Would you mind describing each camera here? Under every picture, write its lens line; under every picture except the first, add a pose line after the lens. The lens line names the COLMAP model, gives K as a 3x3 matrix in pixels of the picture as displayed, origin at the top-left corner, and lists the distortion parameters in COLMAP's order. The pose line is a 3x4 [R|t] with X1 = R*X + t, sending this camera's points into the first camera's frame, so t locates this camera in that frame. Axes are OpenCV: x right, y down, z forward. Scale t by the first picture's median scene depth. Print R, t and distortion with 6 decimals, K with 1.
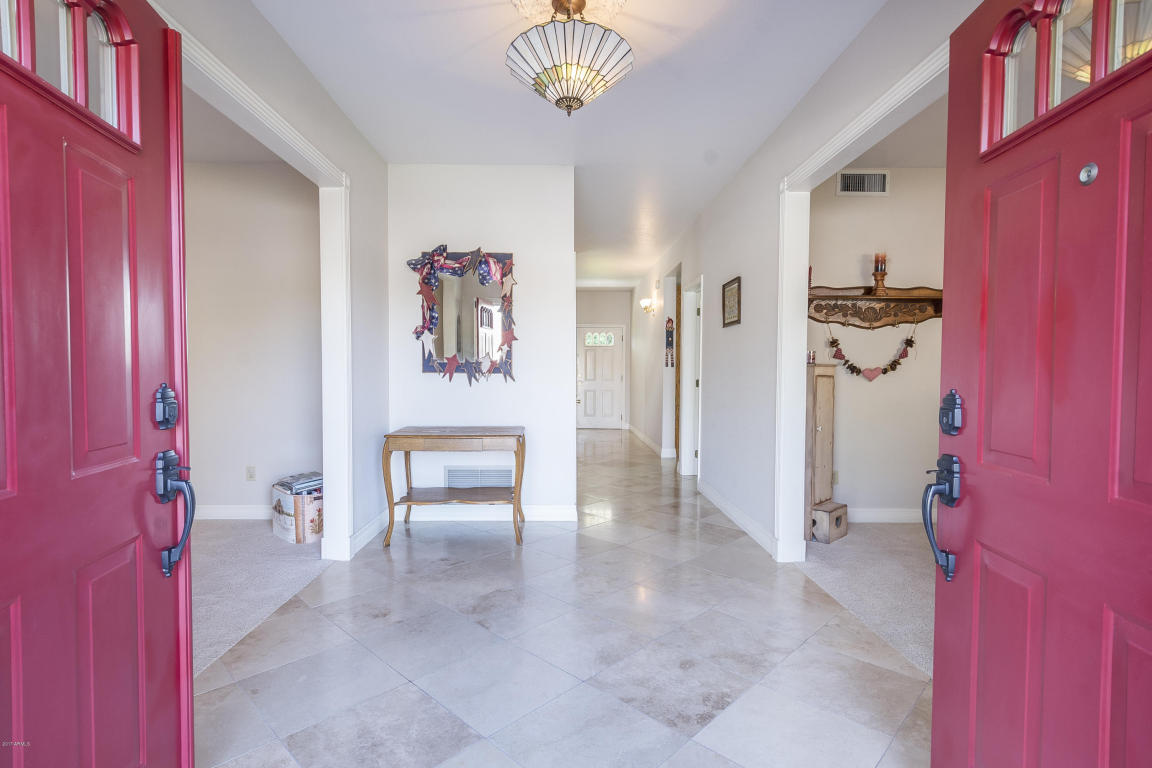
lens RADIAL K [[563.0, 0, 573.0], [0, 563.0, 392.7], [0, 0, 1]] dist [0.006935, -0.000883]
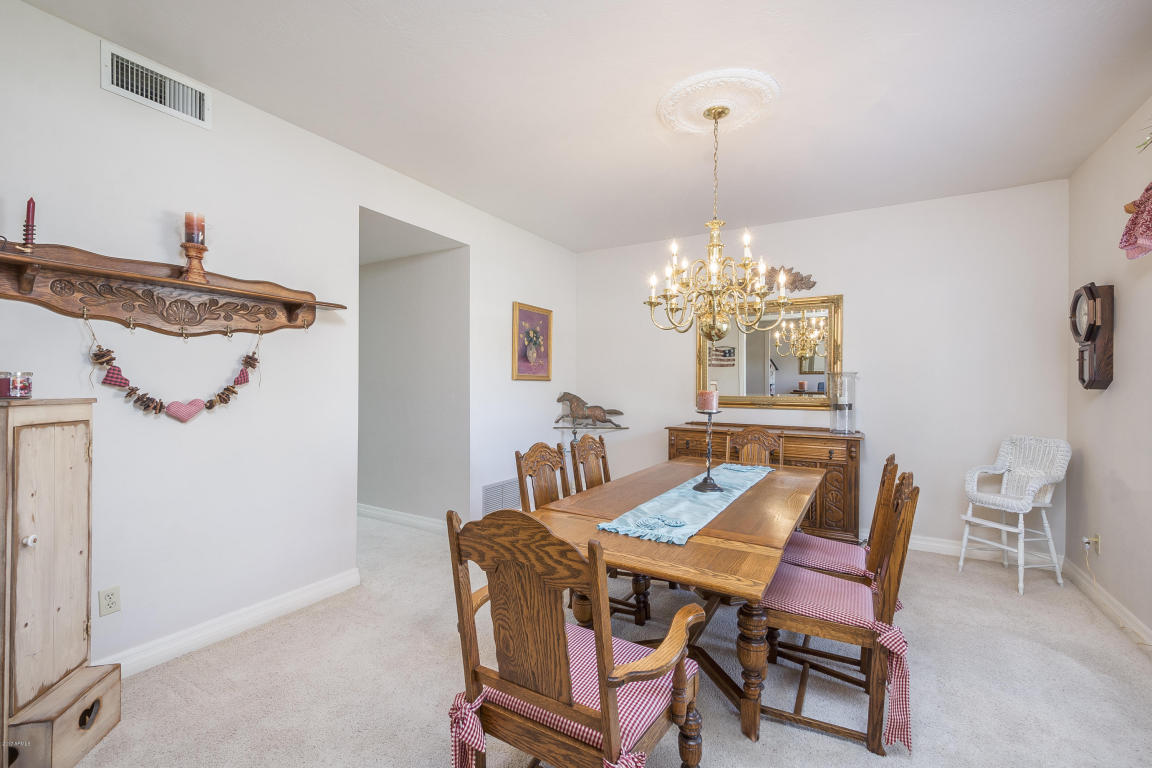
lens RADIAL K [[499.3, 0, 574.6], [0, 499.3, 386.2], [0, 0, 1]] dist [0.005182, -0.000335]
pose [[0.533308, -0.006086, 0.845899, 0.297721], [0.026676, 0.999598, -0.009626, -0.043084], [-0.845500, 0.027699, 0.533256, 0.359469]]
